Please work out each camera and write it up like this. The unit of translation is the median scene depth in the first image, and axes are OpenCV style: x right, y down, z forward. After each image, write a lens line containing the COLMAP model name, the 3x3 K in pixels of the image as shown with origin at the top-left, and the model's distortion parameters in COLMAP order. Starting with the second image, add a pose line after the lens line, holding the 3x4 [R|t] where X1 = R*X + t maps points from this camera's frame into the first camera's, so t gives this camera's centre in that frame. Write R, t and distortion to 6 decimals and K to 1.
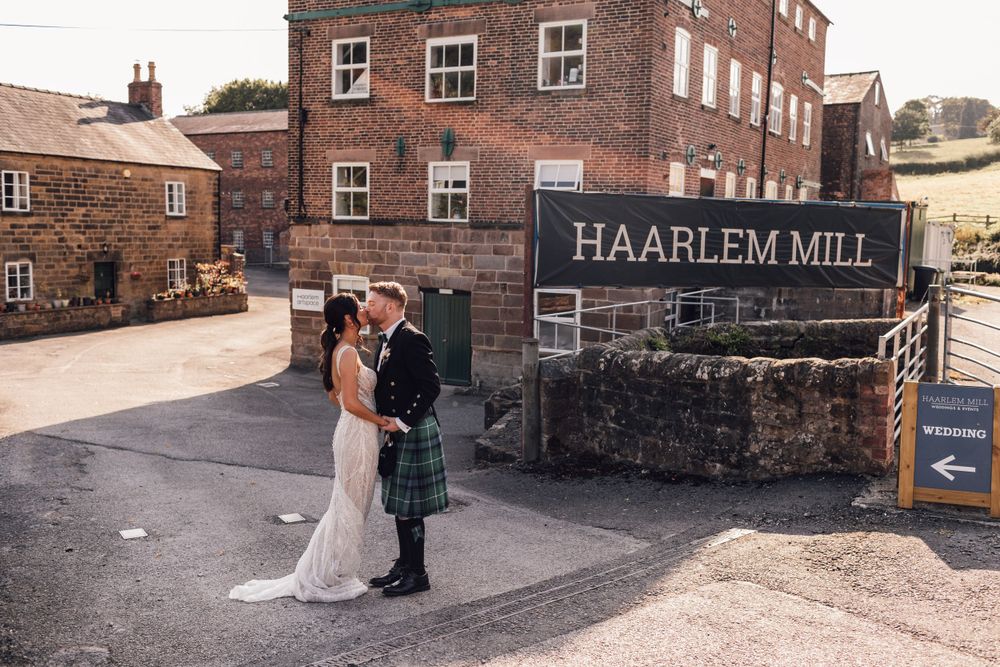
lens RADIAL K [[959.7, 0, 502.2], [0, 959.7, 328.5], [0, 0, 1]] dist [0.009947, 0.000000]
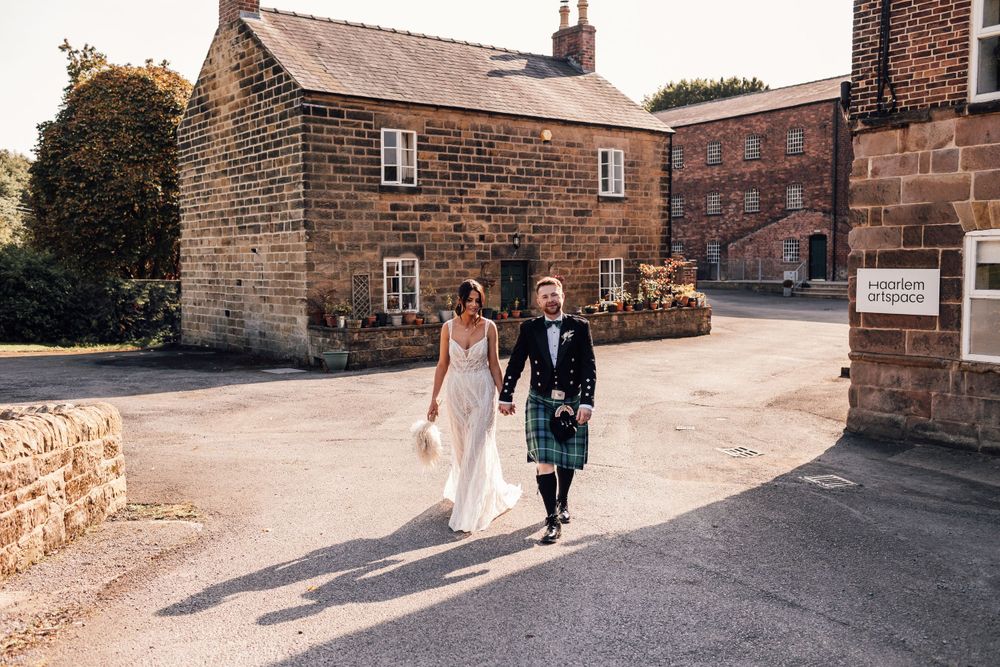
lens RADIAL K [[959.7, 0, 499.7], [0, 959.7, 332.6], [0, 0, 1]] dist [0.009947, 0.000000]
pose [[0.908519, 0.004836, -0.417816, -0.133793], [-0.019441, 0.999339, -0.030706, 0.005678], [0.417392, 0.036019, 0.908012, 0.370063]]
